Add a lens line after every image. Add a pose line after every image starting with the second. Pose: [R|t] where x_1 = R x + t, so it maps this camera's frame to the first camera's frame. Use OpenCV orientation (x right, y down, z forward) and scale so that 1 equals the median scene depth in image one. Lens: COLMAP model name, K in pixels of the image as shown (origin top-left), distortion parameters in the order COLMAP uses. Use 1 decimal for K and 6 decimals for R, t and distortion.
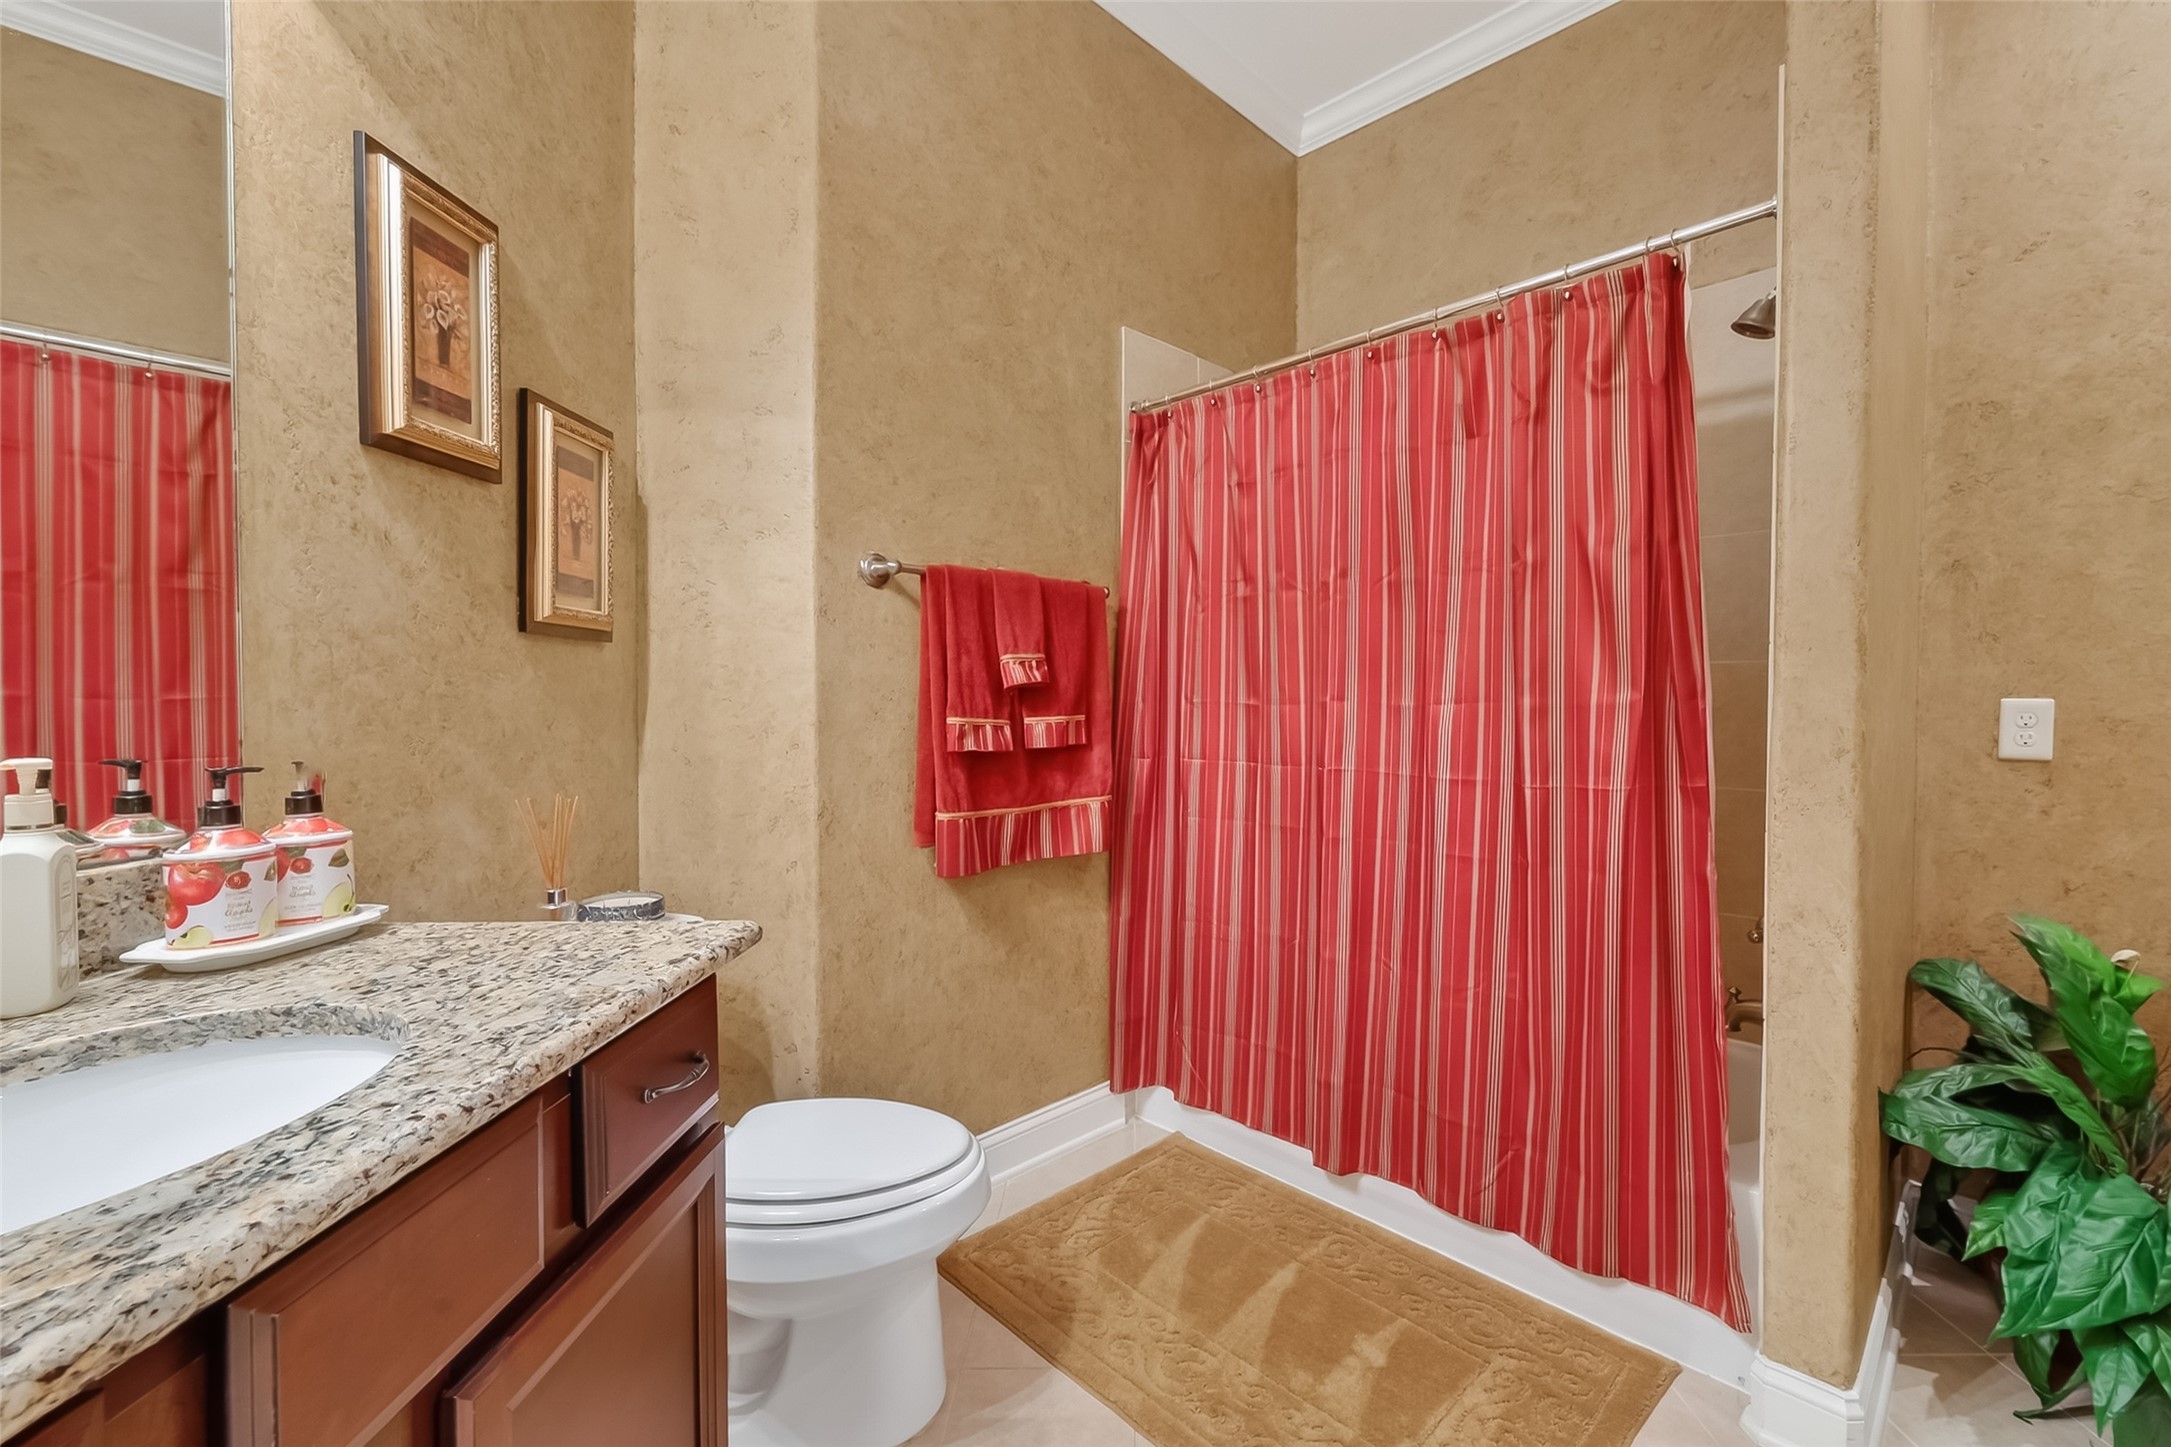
lens RADIAL K [[874.4, 0, 1085.1], [0, 874.4, 715.5], [0, 0, 1]] dist [-0.004138, 0.000321]
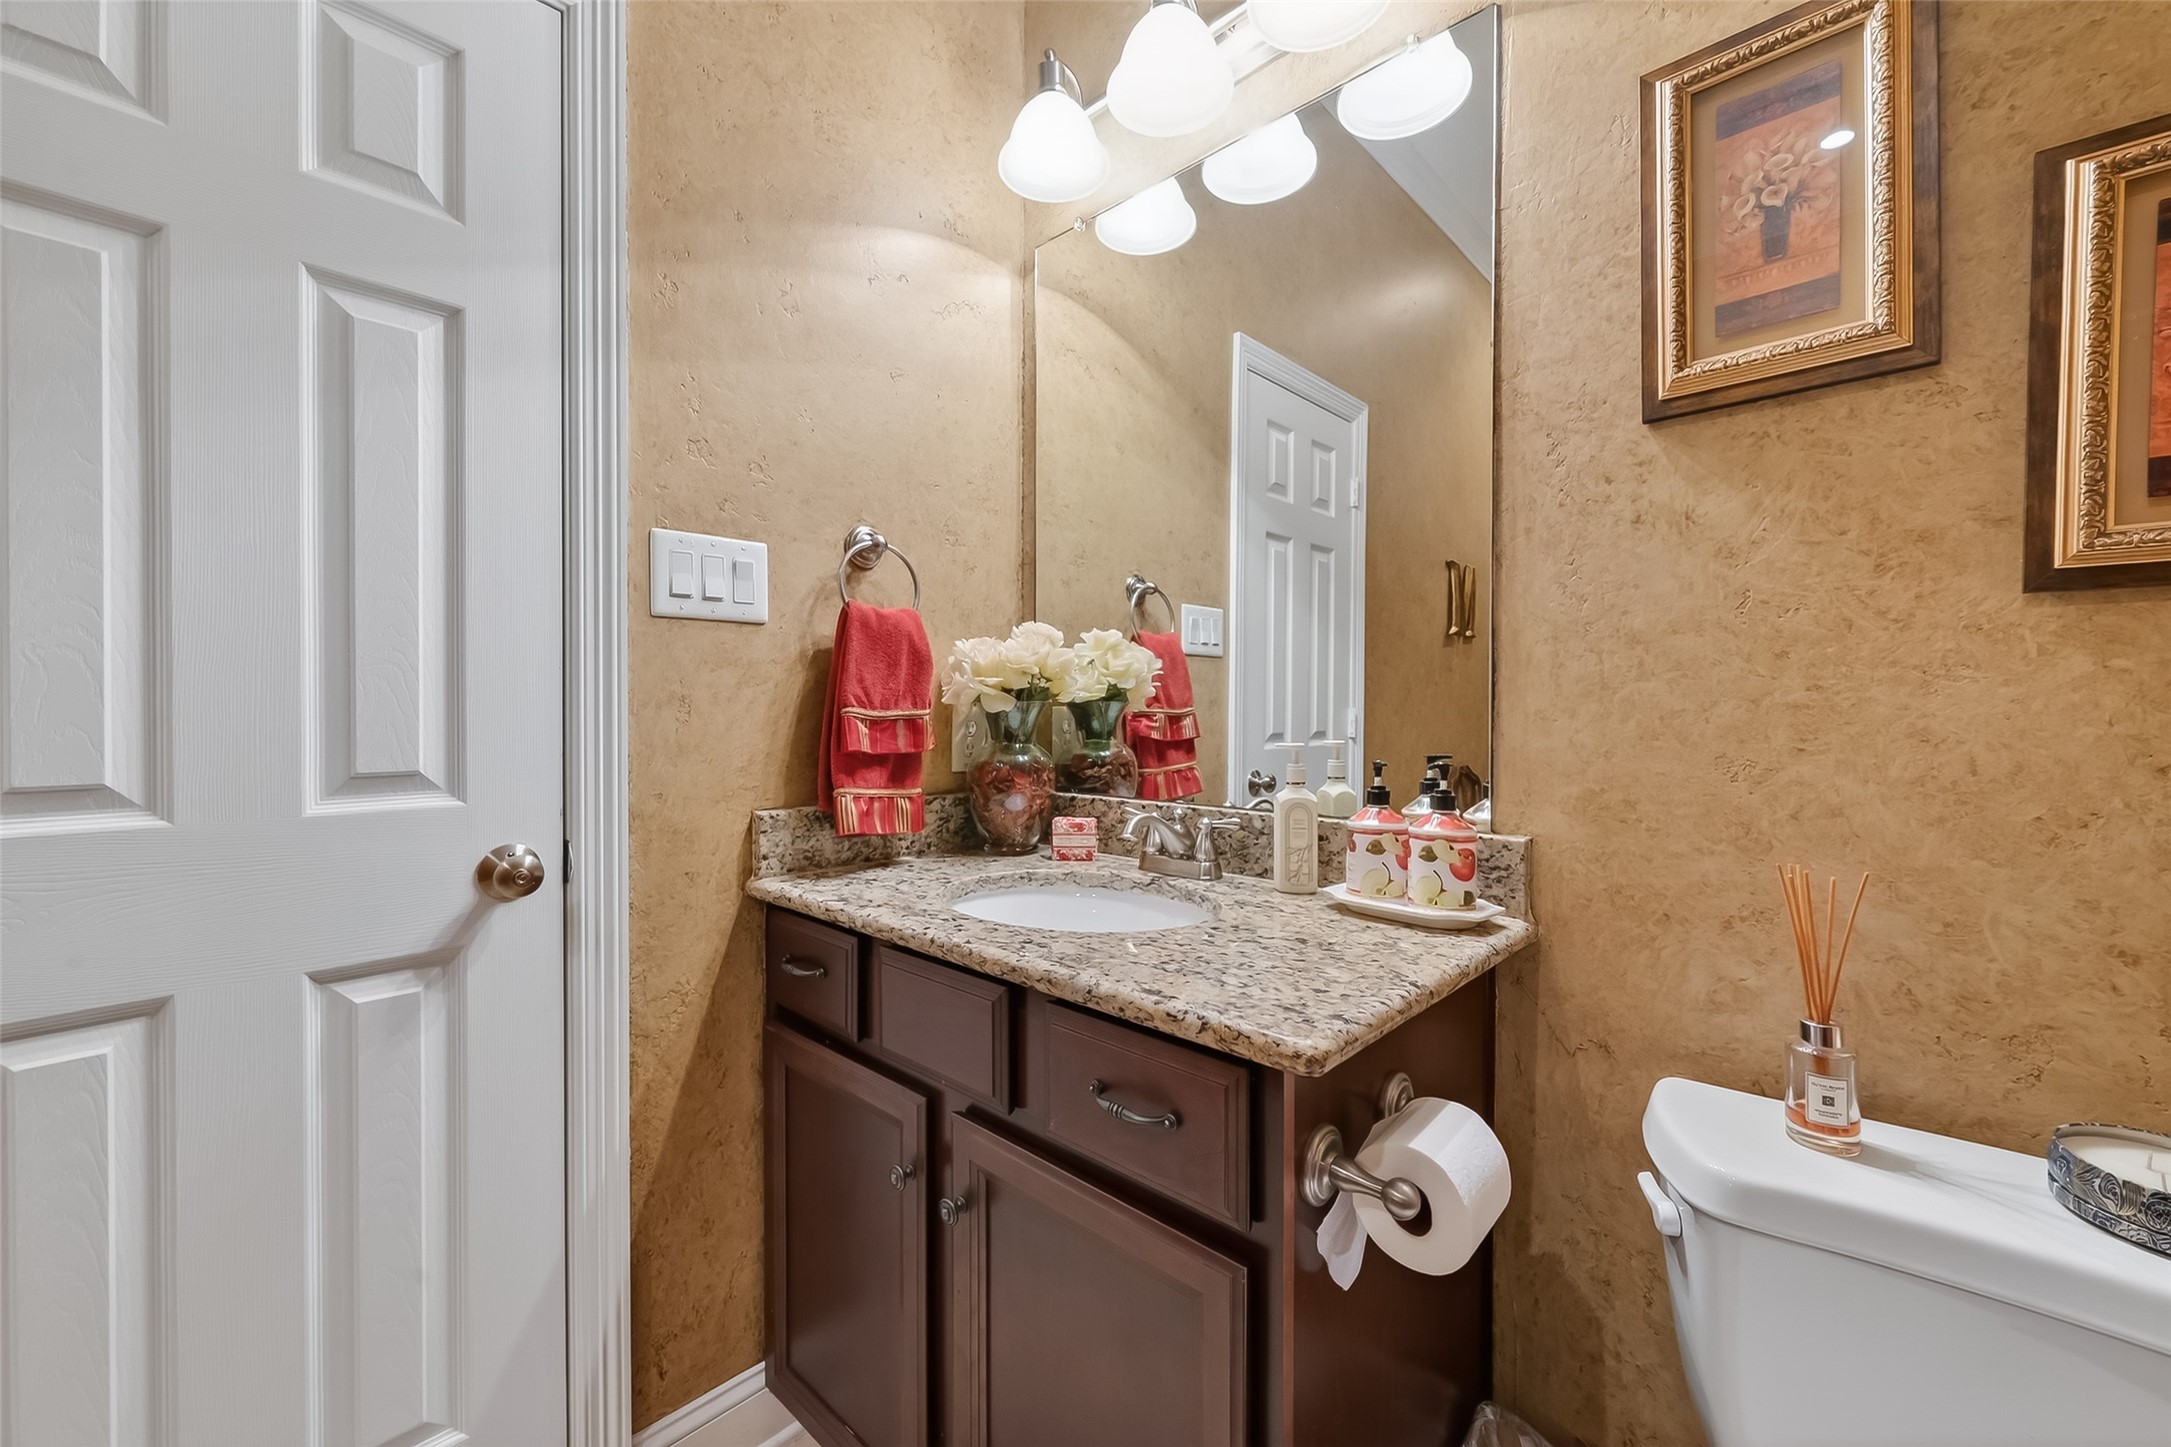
lens RADIAL K [[874.4, 0, 1087.0], [0, 874.4, 705.6], [0, 0, 1]] dist [-0.004138, 0.000321]
pose [[-0.648484, 0.000227, -0.761228, 0.219986], [-0.016642, 0.999757, 0.014476, -0.026441], [0.761046, 0.022056, -0.648323, 1.136287]]
